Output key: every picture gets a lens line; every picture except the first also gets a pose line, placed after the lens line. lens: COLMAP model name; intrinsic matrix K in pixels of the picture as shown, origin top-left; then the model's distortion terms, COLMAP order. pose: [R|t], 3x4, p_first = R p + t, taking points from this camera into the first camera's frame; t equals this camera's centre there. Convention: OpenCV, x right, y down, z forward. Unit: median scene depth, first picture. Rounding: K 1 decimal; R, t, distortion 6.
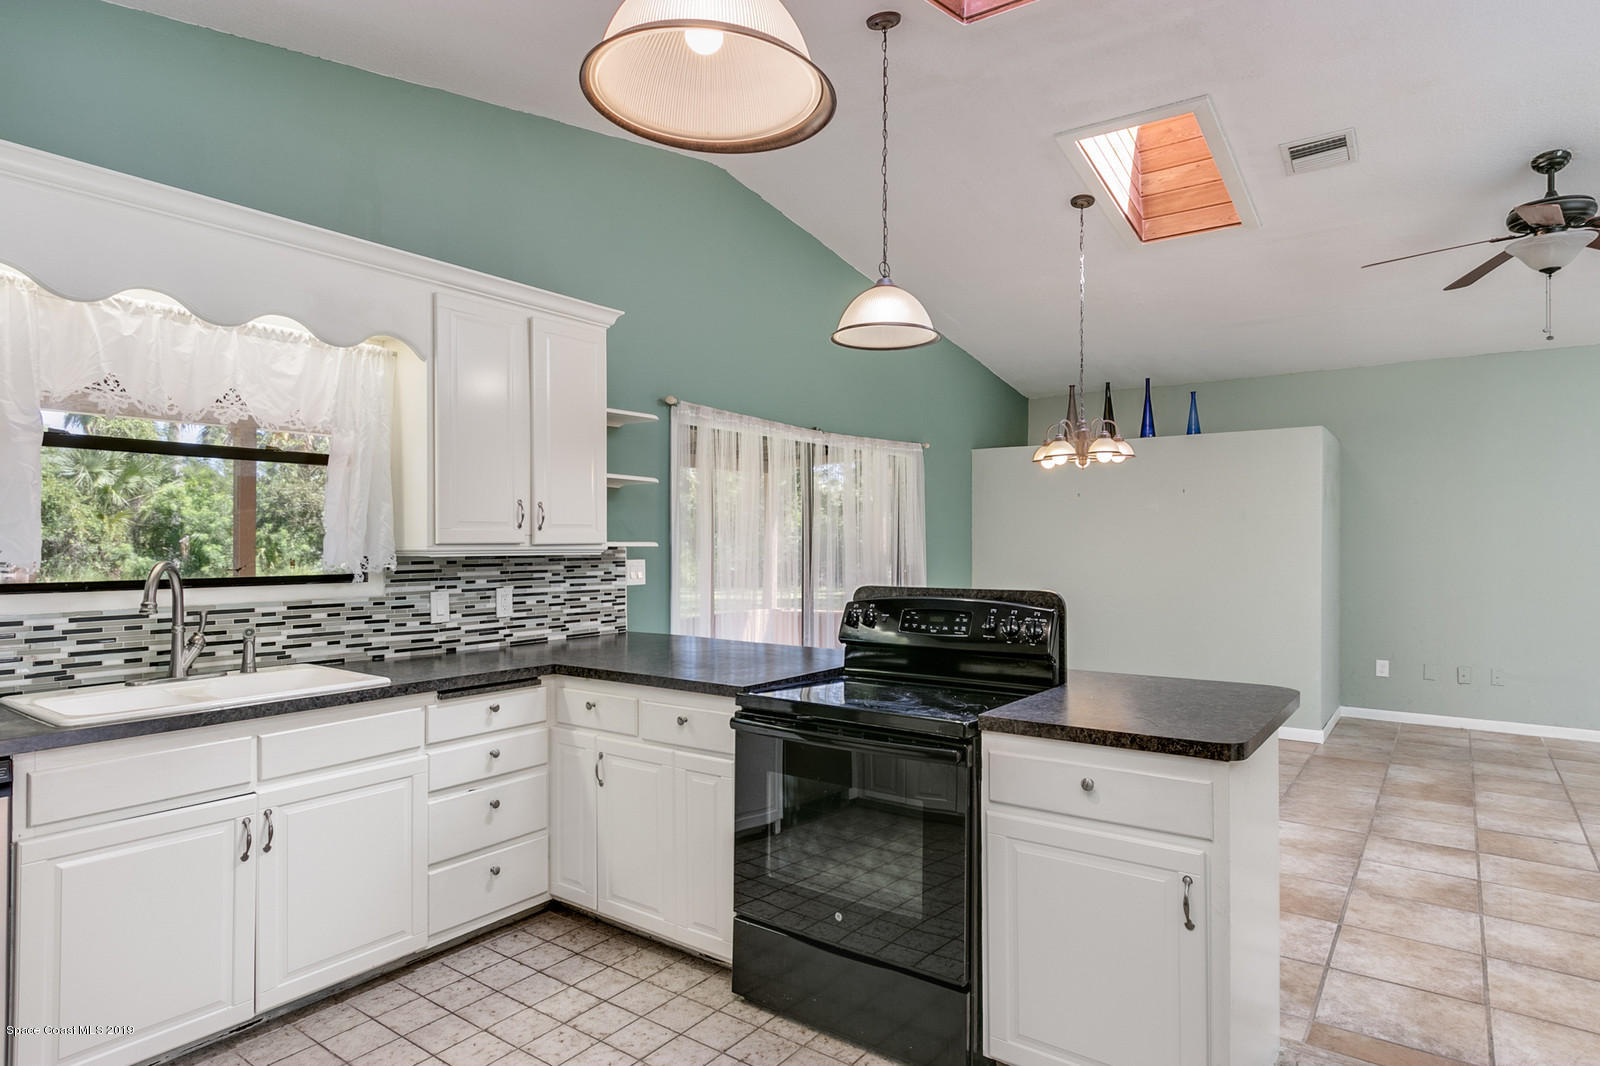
lens RADIAL K [[894.3, 0, 785.9], [0, 894.3, 538.4], [0, 0, 1]] dist [0.003963, -0.001061]
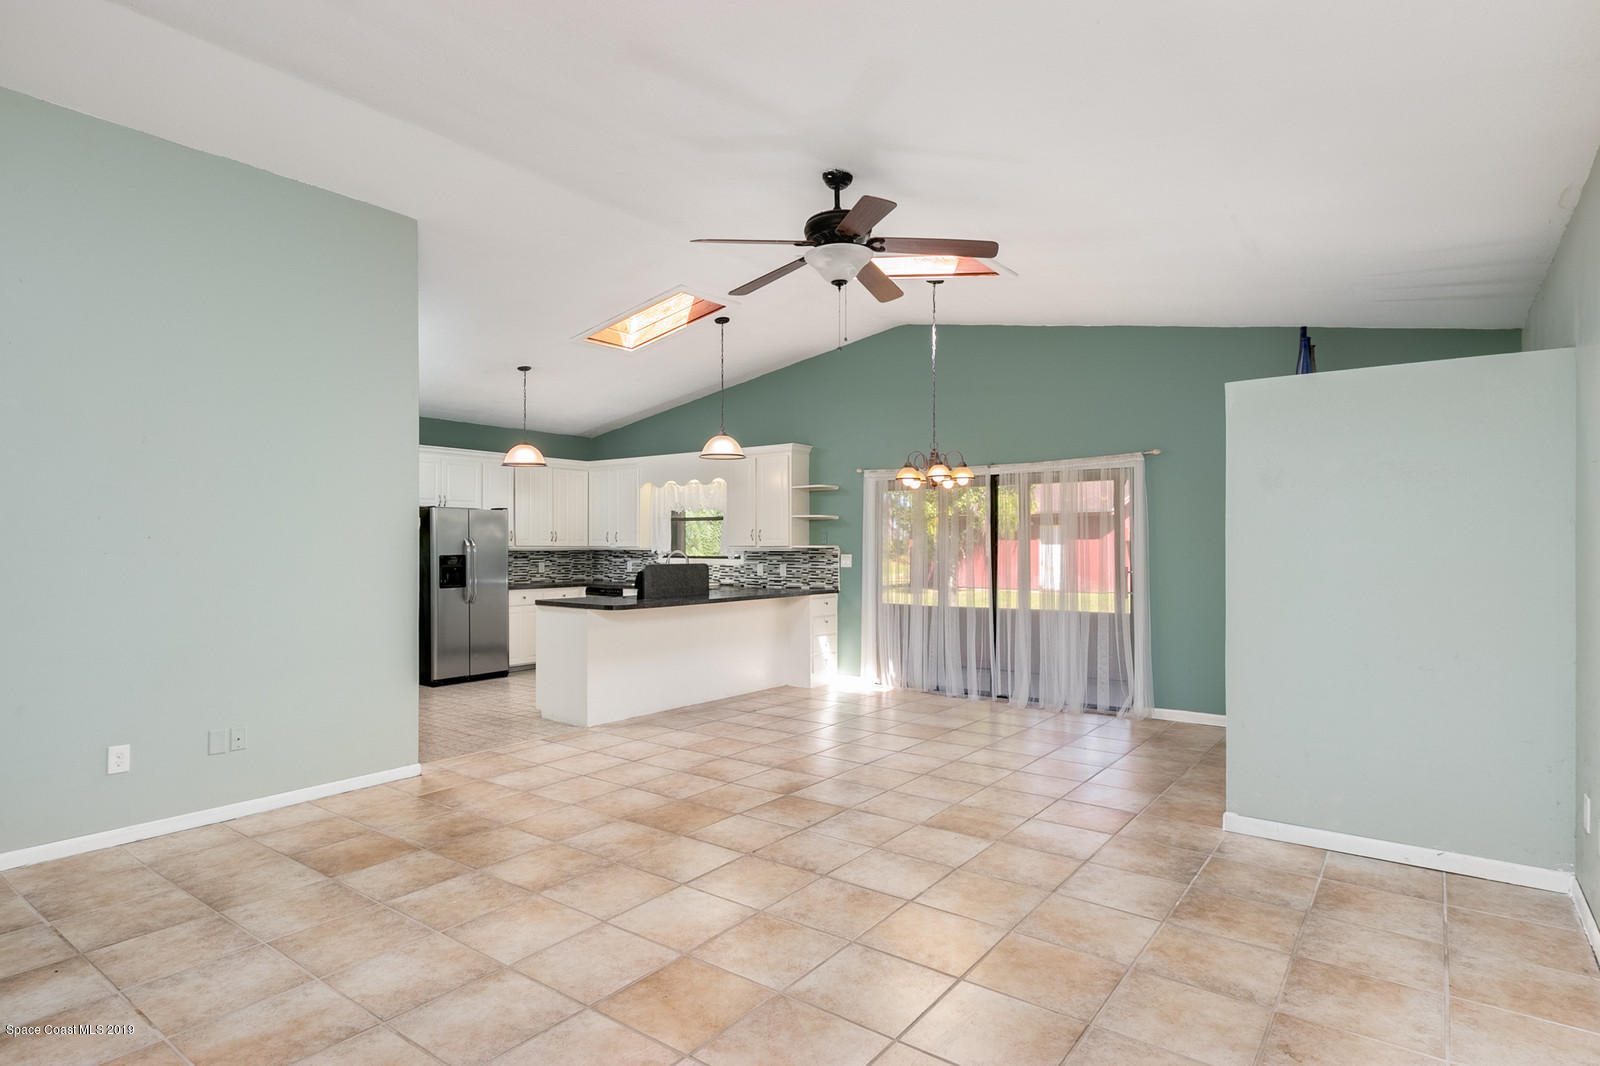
lens RADIAL K [[836.2, 0, 790.0], [0, 836.2, 534.8], [0, 0, 1]] dist [0.000082, -0.001729]
pose [[-0.005807, -0.012445, -0.999906, 2.098079], [0.003981, 0.999914, -0.012468, 0.003561], [0.999975, -0.004053, -0.005757, 1.098165]]
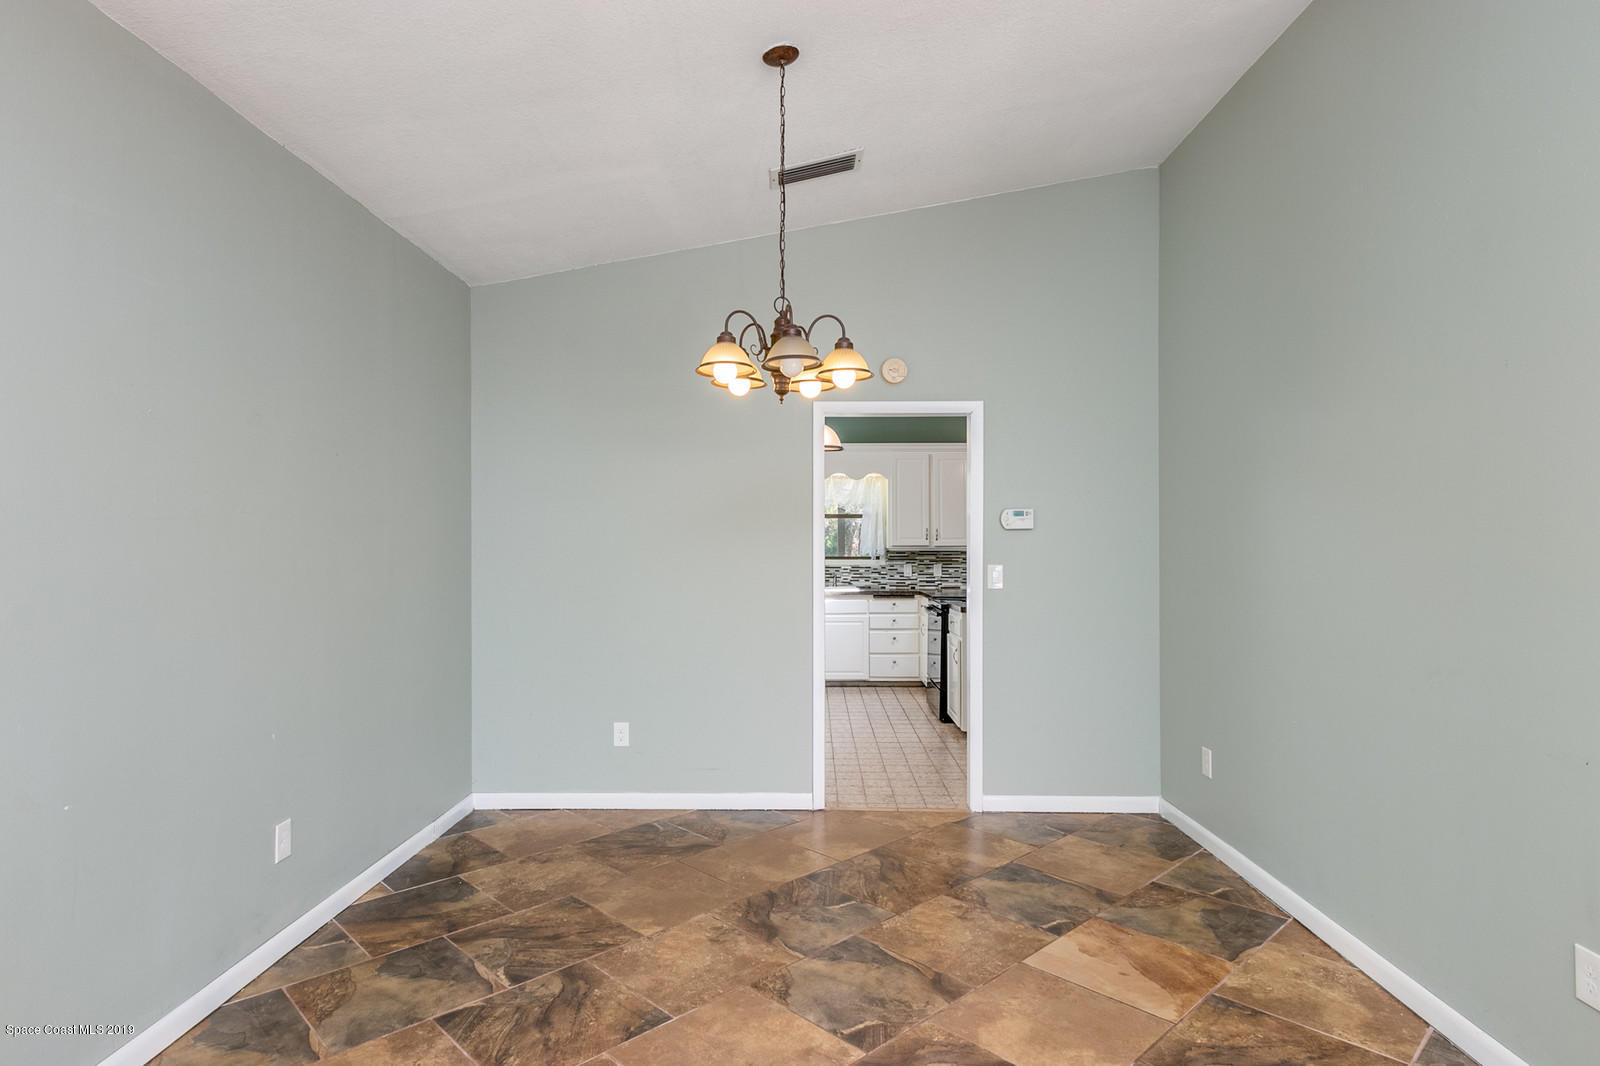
lens RADIAL K [[855.2, 0, 800.0], [0, 855.2, 533.0], [0, 0, 1]] dist [0.001846, 0.000178]
pose [[0.582971, -0.013963, -0.812373, 1.423581], [0.003881, 0.999889, -0.014401, 0.003393], [0.812484, 0.005243, 0.582960, -0.681832]]
